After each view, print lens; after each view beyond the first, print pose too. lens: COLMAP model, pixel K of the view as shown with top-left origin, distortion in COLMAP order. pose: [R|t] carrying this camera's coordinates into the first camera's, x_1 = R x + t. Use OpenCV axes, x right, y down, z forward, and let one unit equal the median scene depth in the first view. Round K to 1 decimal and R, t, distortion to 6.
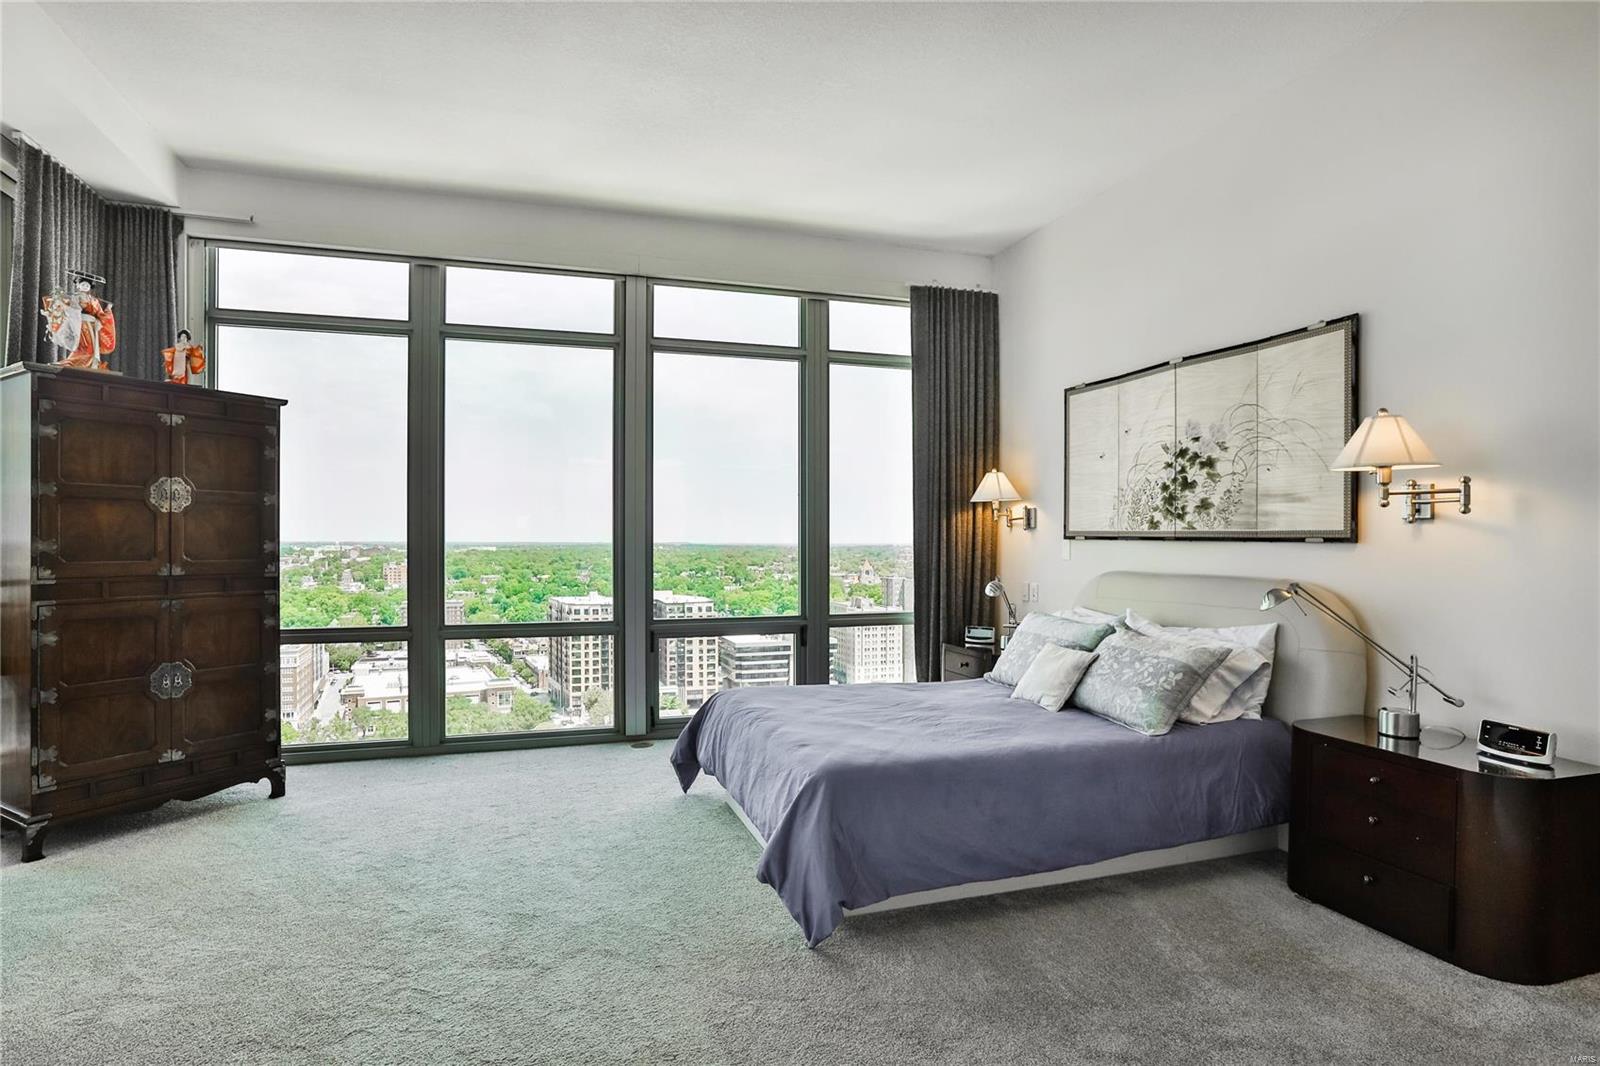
lens RADIAL K [[816.5, 0, 776.9], [0, 816.5, 539.3], [0, 0, 1]] dist [-0.058940, 0.034329]
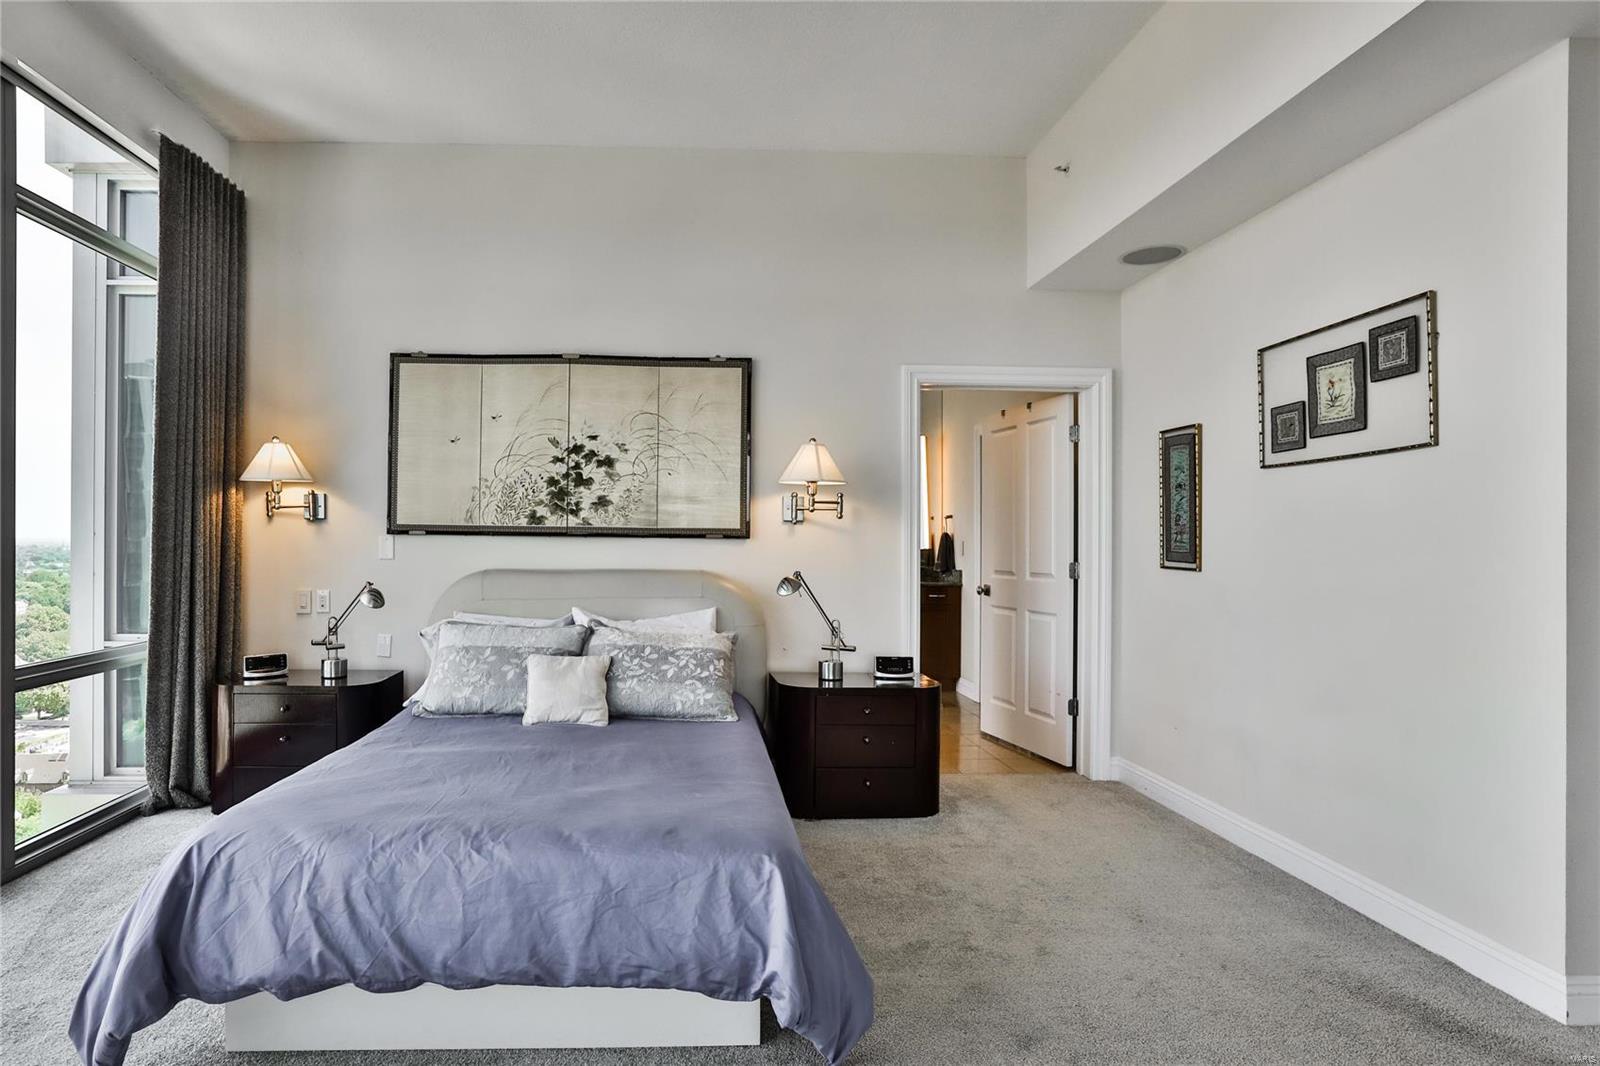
lens RADIAL K [[816.5, 0, 776.9], [0, 816.5, 539.3], [0, 0, 1]] dist [-0.058940, 0.034329]
pose [[0.272239, -0.003064, 0.962225, -0.399785], [-0.005723, 0.999972, 0.004804, -0.000814], [-0.962213, -0.006815, 0.272214, 0.473109]]
